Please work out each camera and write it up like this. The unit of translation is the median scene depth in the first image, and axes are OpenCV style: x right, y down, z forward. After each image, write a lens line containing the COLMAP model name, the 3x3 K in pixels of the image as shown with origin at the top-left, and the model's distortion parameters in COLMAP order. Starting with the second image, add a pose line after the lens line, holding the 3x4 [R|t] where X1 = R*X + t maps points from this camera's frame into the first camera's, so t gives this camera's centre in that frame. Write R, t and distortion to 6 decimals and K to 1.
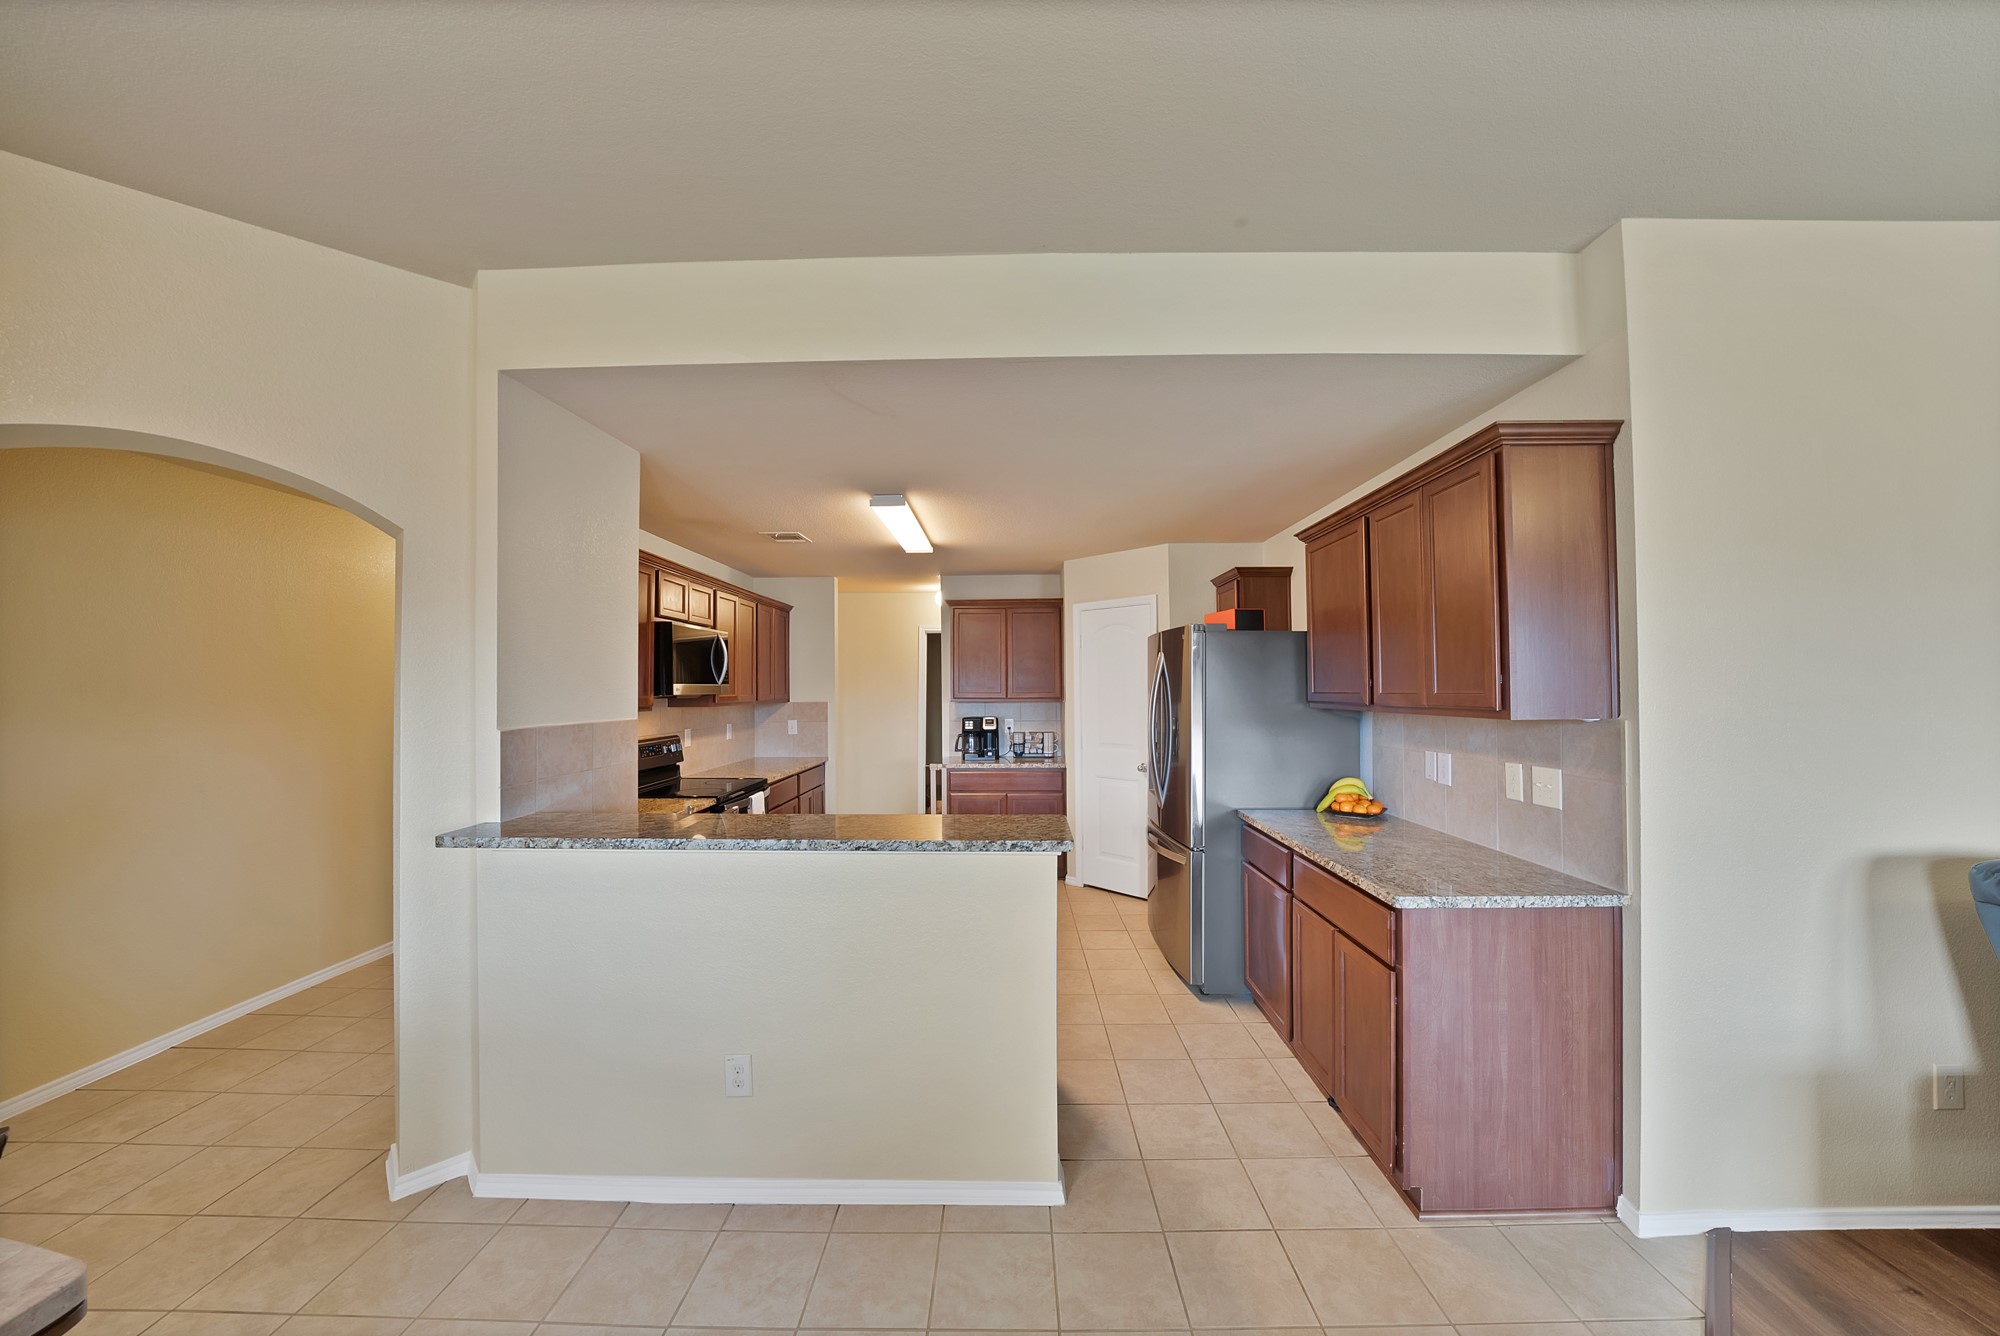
lens RADIAL K [[727.0, 0, 995.1], [0, 727.0, 671.9], [0, 0, 1]] dist [-0.029361, 0.000056]
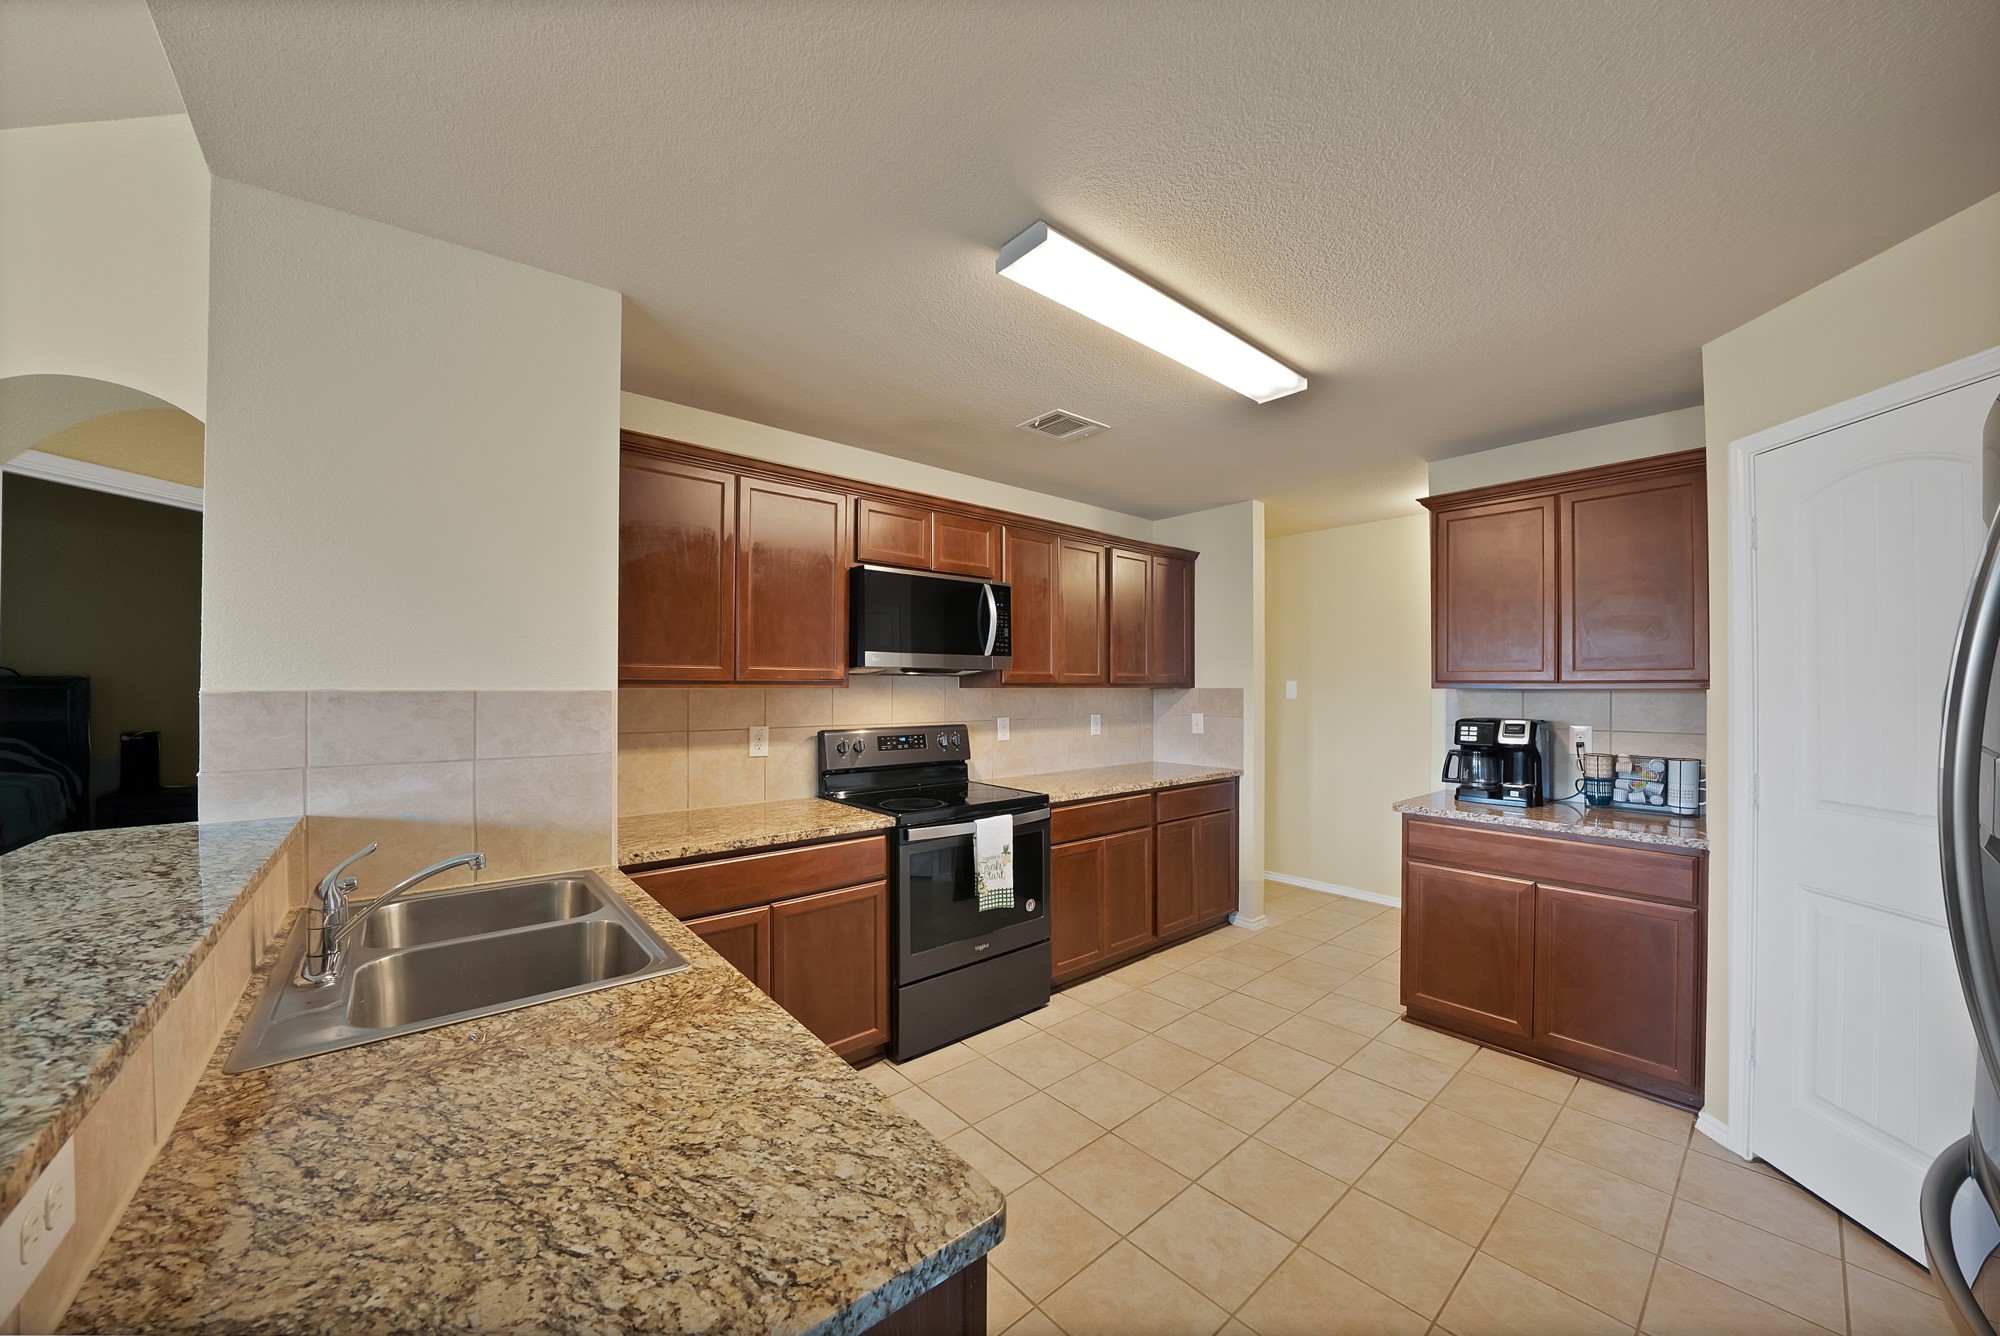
lens RADIAL K [[681.9, 0, 1064.9], [0, 681.9, 683.4], [0, 0, 1]] dist [-0.025839, 0.000057]
pose [[0.669651, 0.000960, -0.742676, 0.153437], [0.009880, 0.999899, 0.010201, 0.035040], [0.742610, -0.014169, 0.669574, 0.550992]]
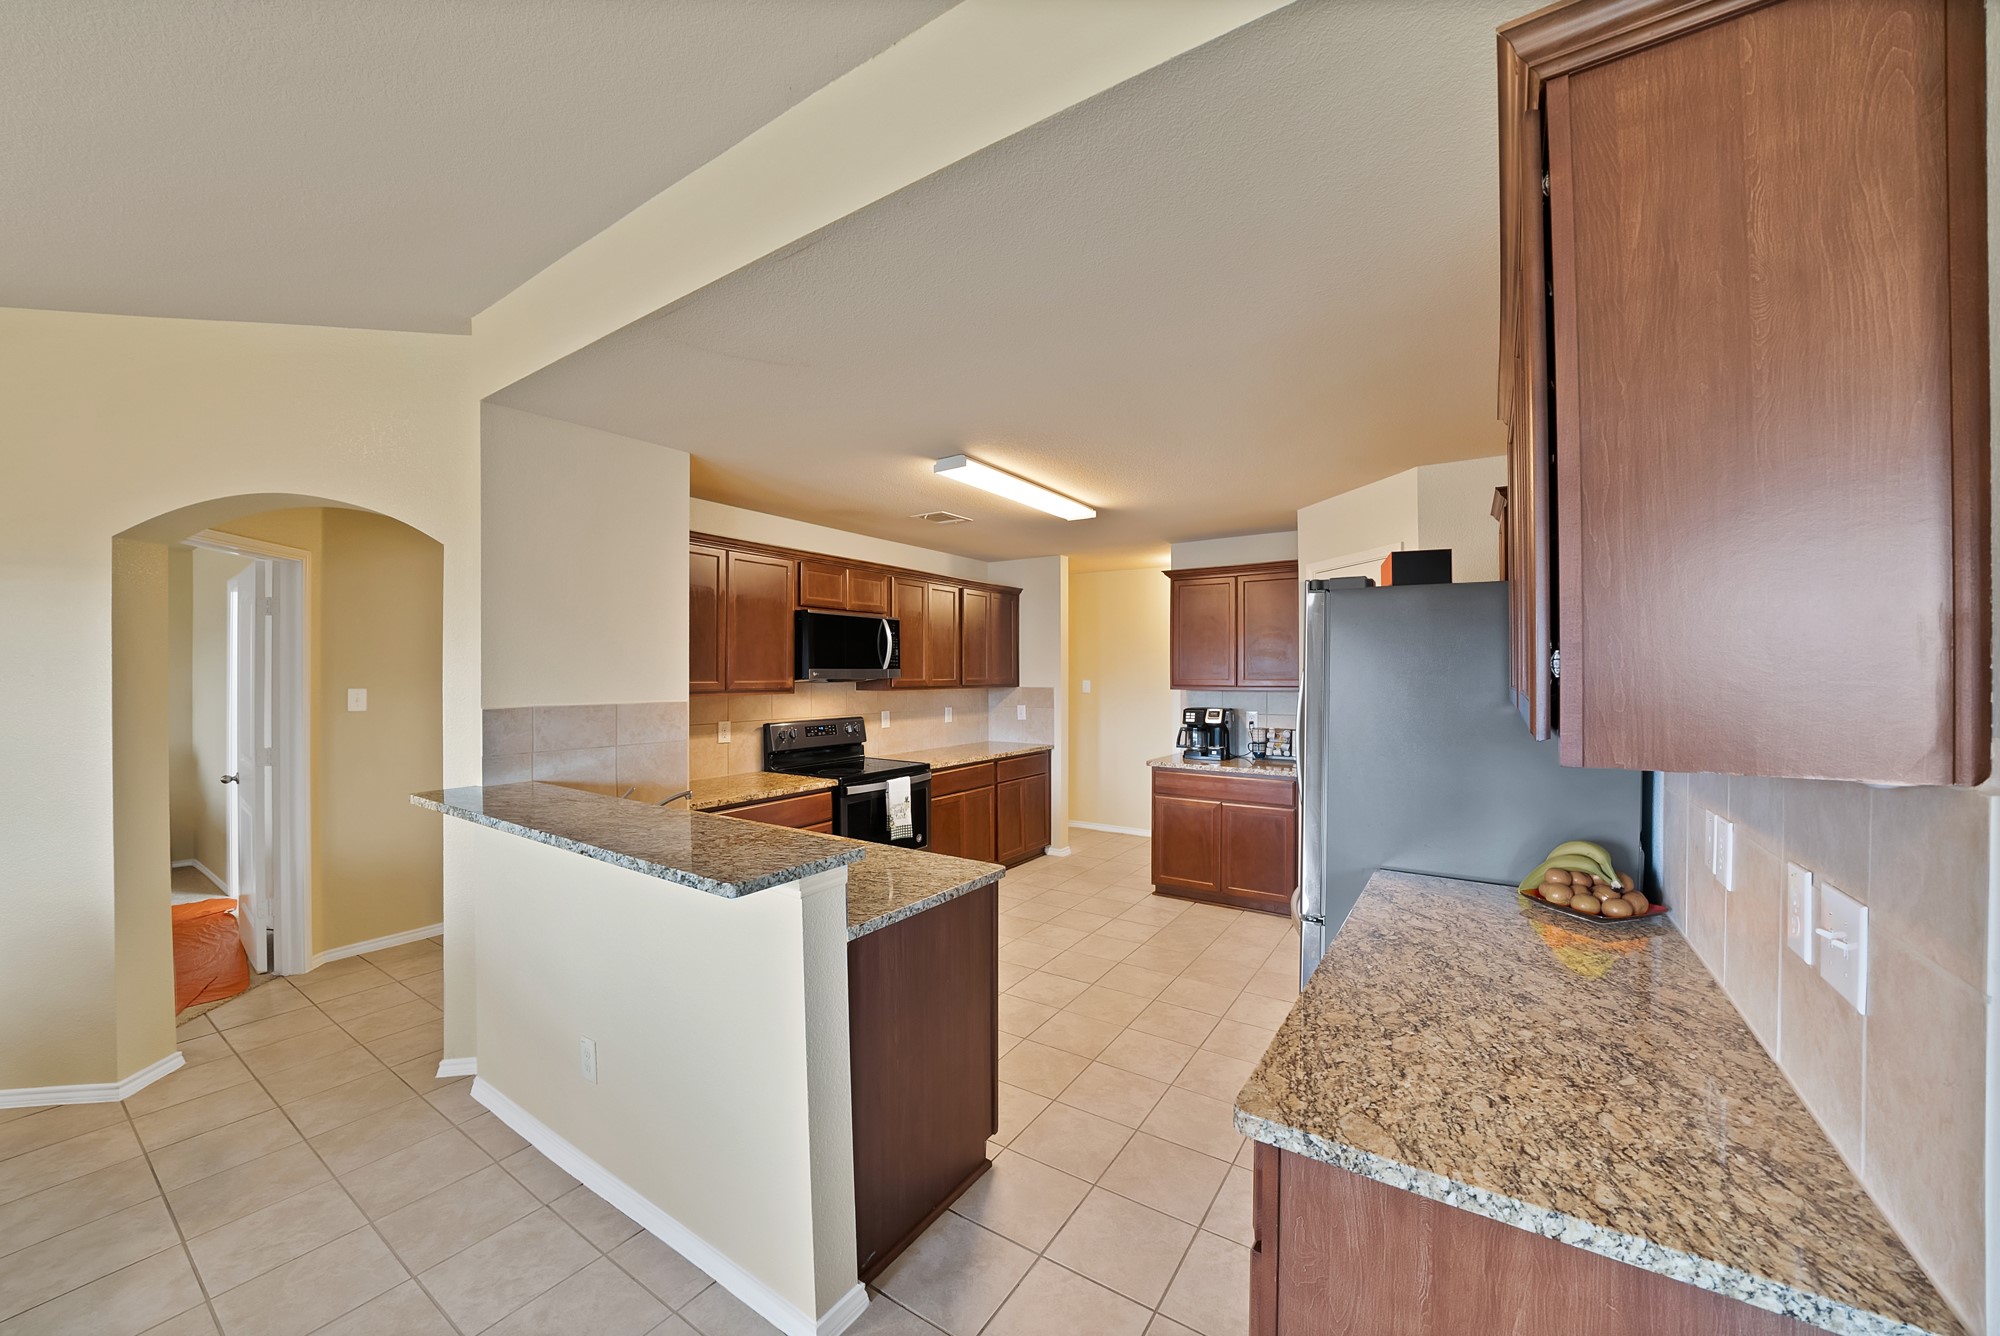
lens RADIAL K [[719.3, 0, 1044.0], [0, 719.3, 672.6], [0, 0, 1]] dist [-0.028388, 0.000028]
pose [[0.839874, 0.005560, -0.542754, 0.327084], [0.007298, 0.999741, 0.021536, 0.002144], [0.542733, -0.022048, 0.839616, 0.243581]]
